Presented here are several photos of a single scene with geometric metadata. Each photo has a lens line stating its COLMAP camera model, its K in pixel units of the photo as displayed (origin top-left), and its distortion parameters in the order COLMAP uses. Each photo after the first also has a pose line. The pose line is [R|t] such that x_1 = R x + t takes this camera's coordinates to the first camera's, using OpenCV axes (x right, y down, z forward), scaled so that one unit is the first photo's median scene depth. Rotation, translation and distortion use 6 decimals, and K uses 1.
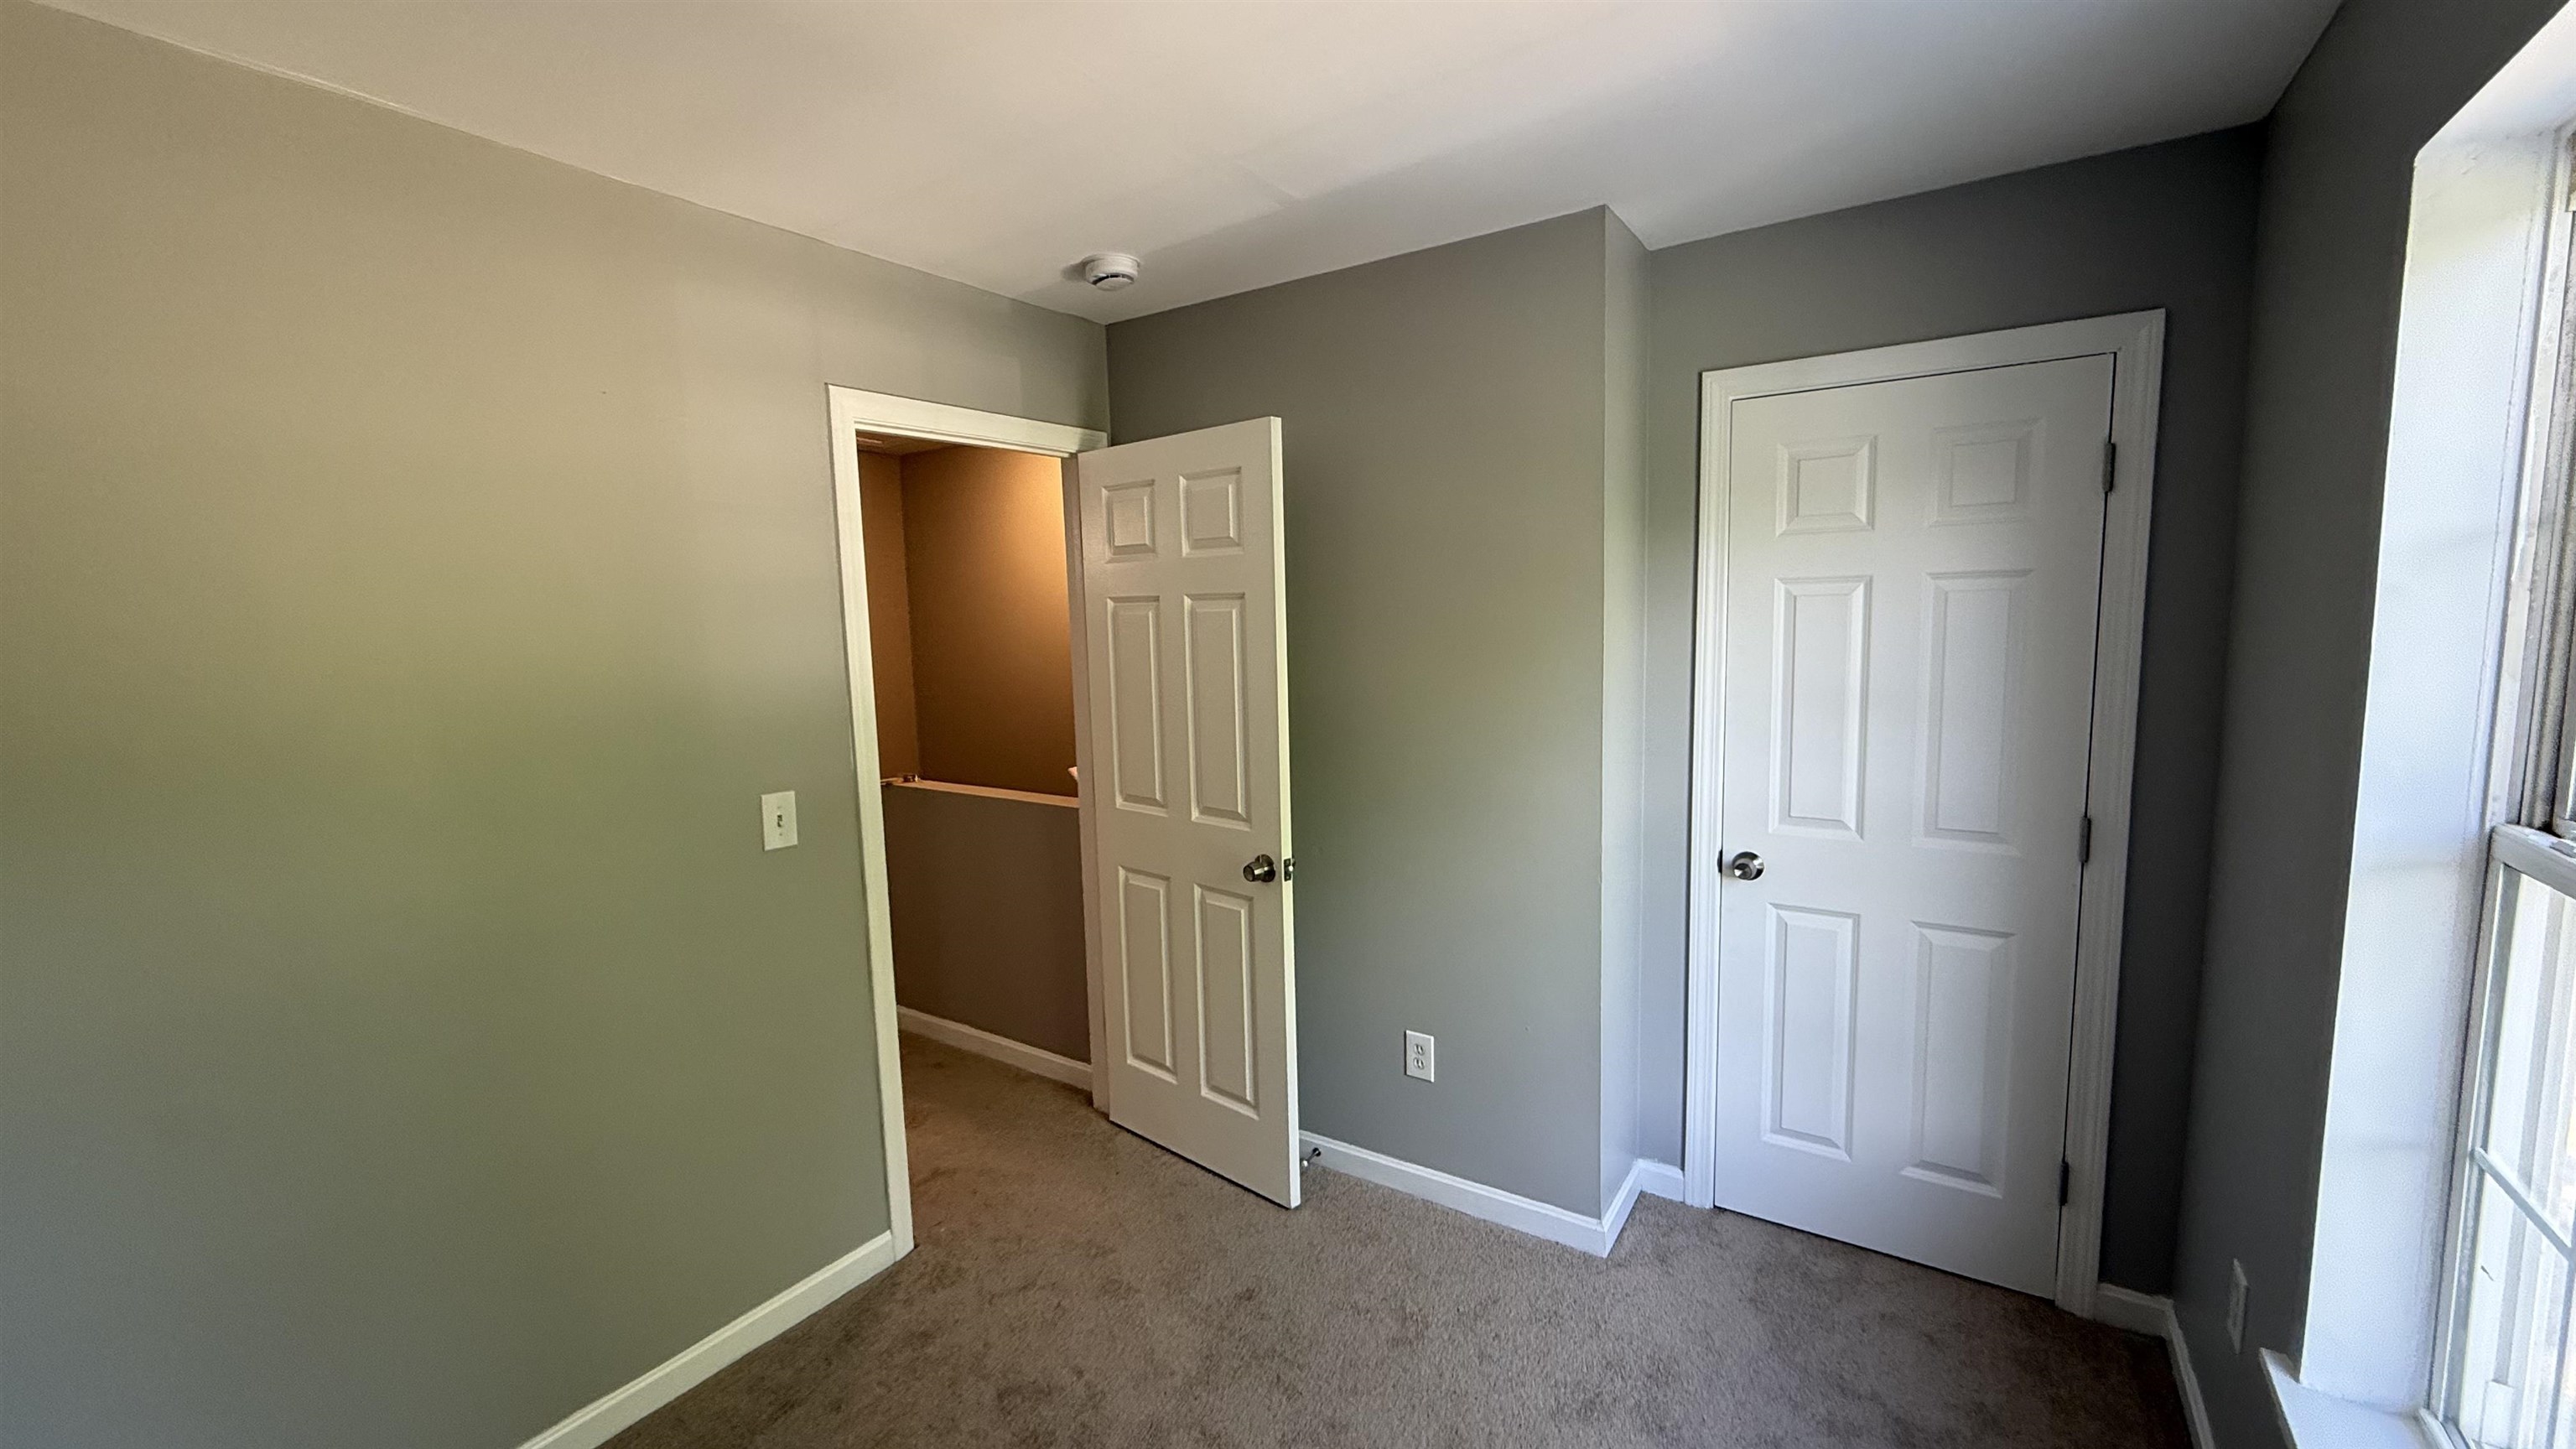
lens RADIAL K [[1025.8, 0, 1281.3], [0, 1025.8, 729.6], [0, 0, 1]] dist [-0.000892, 0.000295]
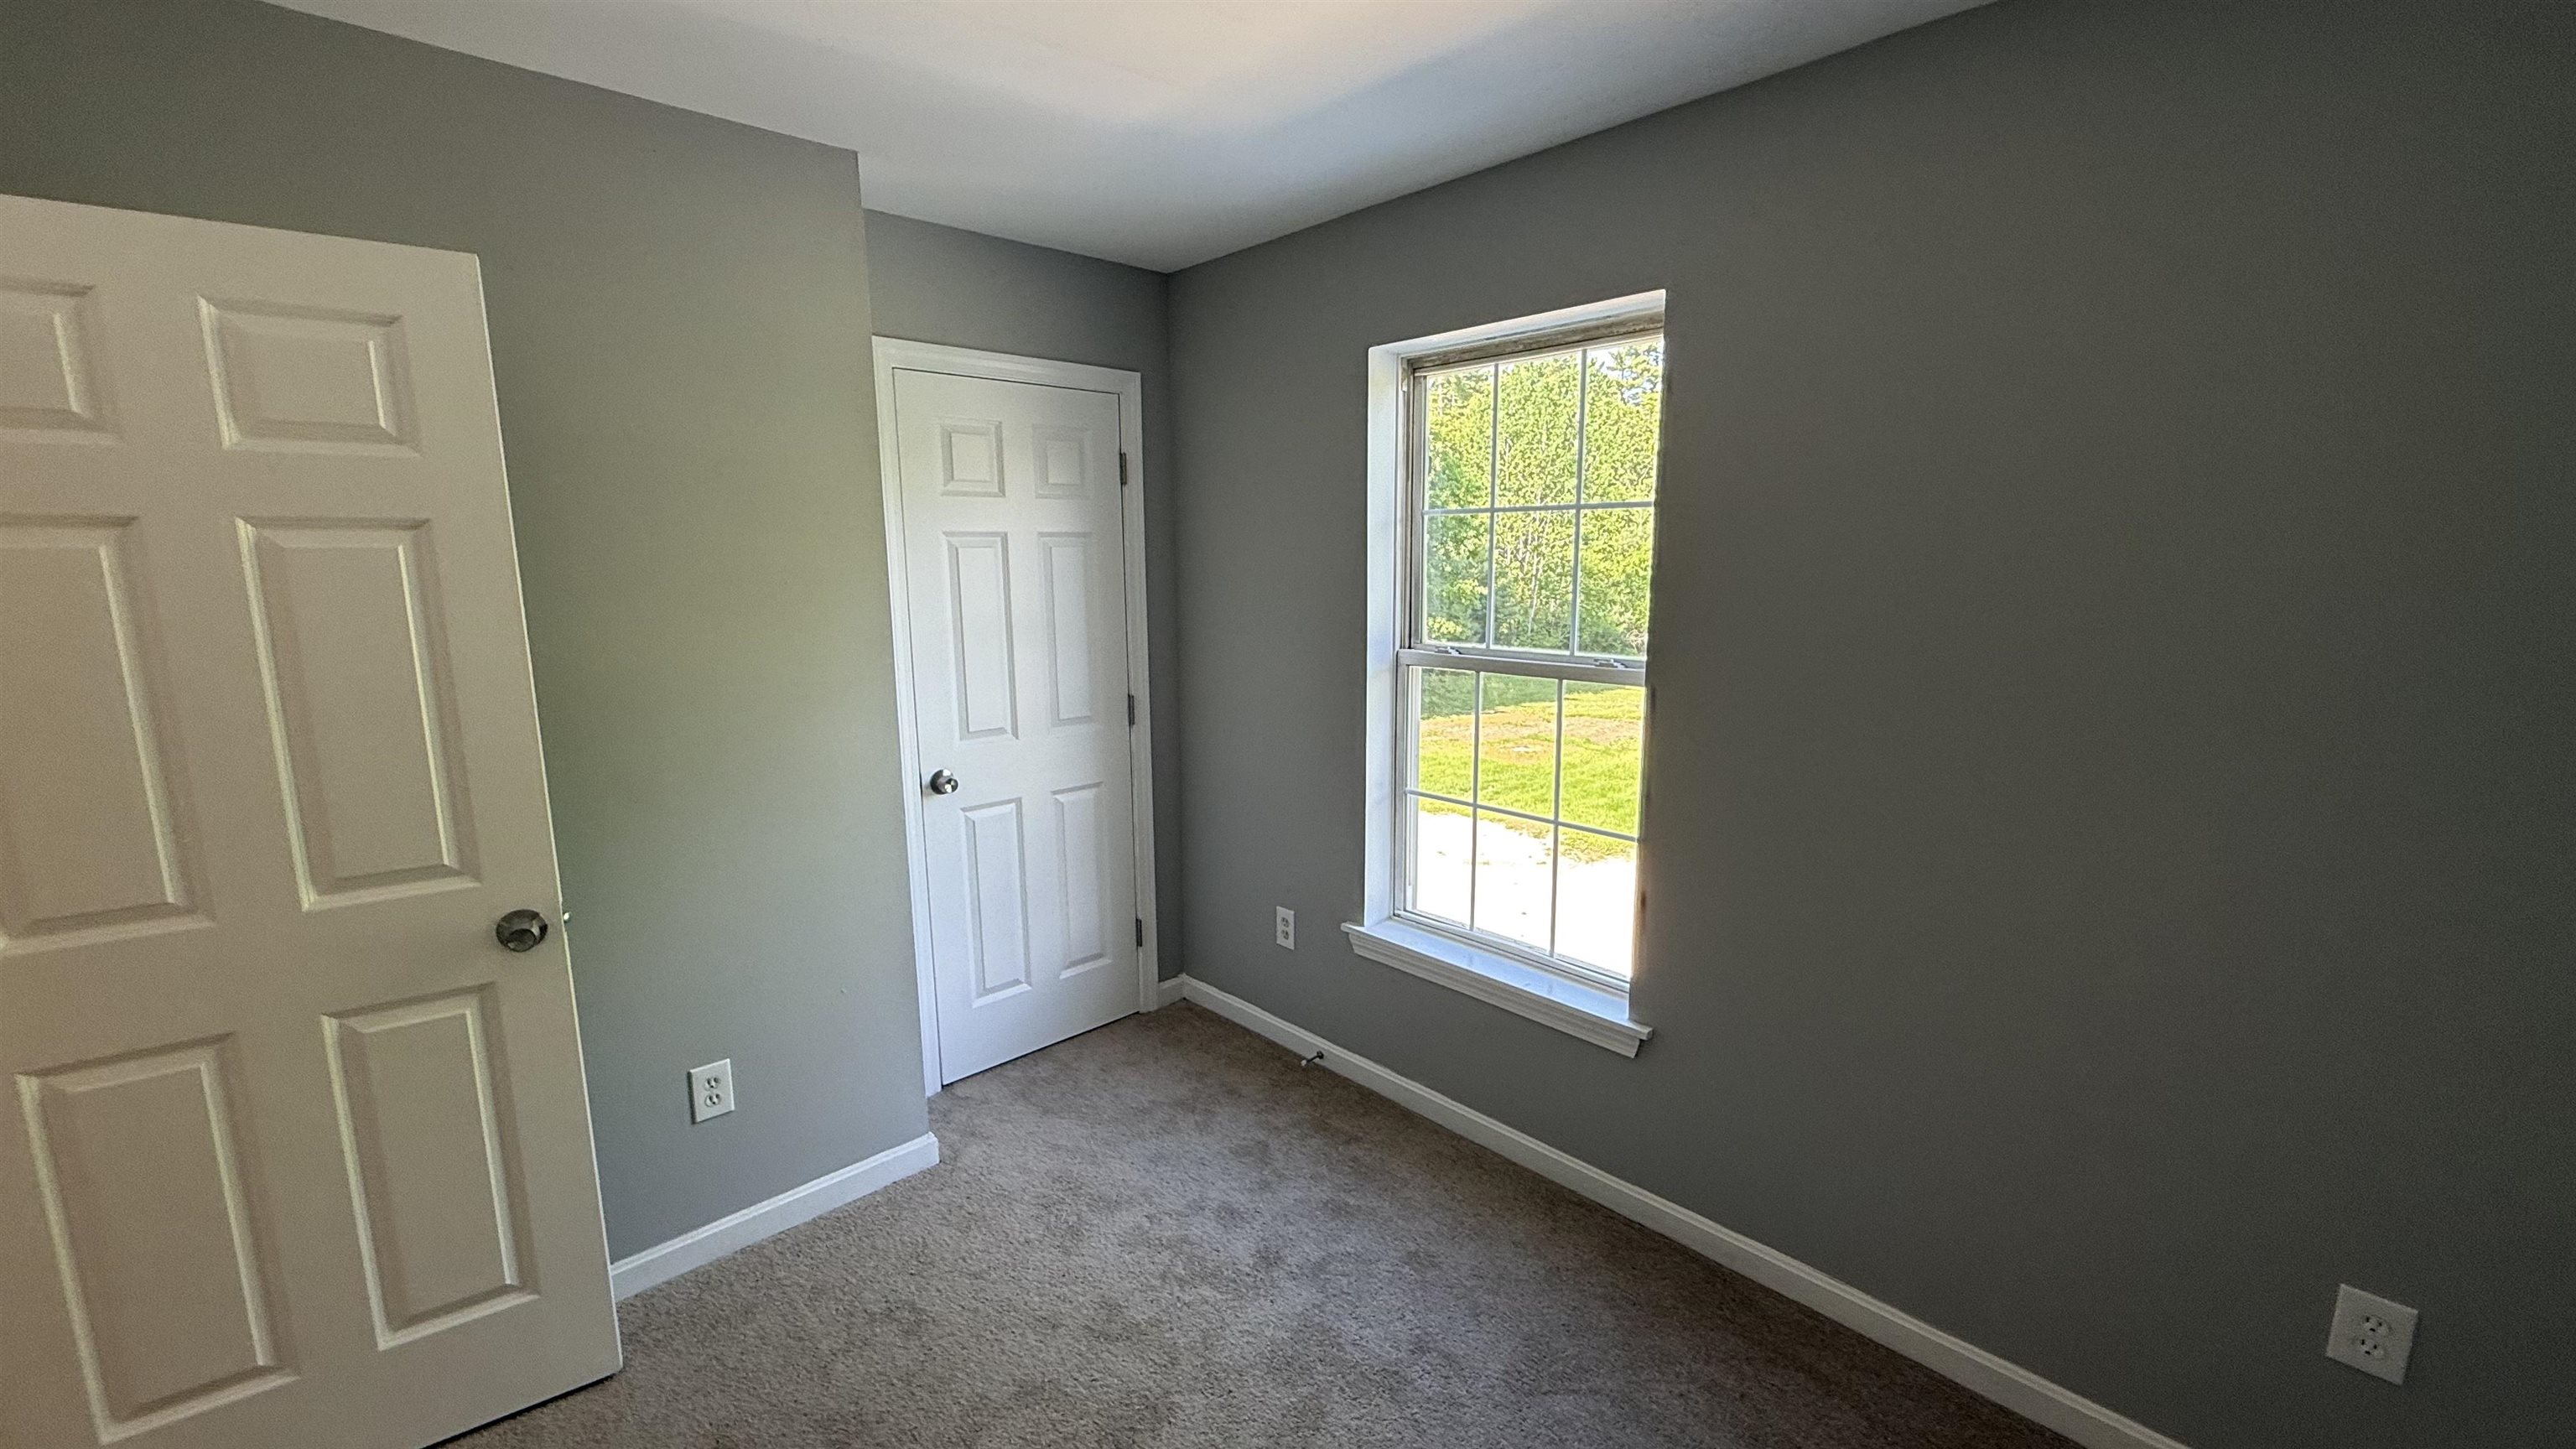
lens RADIAL K [[1025.8, 0, 1284.5], [0, 1025.8, 732.4], [0, 0, 1]] dist [-0.000892, 0.000295]
pose [[0.218160, -0.146373, 0.964874, -0.596826], [0.117142, 0.985467, 0.123011, -0.020235], [-0.968857, 0.086191, 0.232136, 0.372363]]
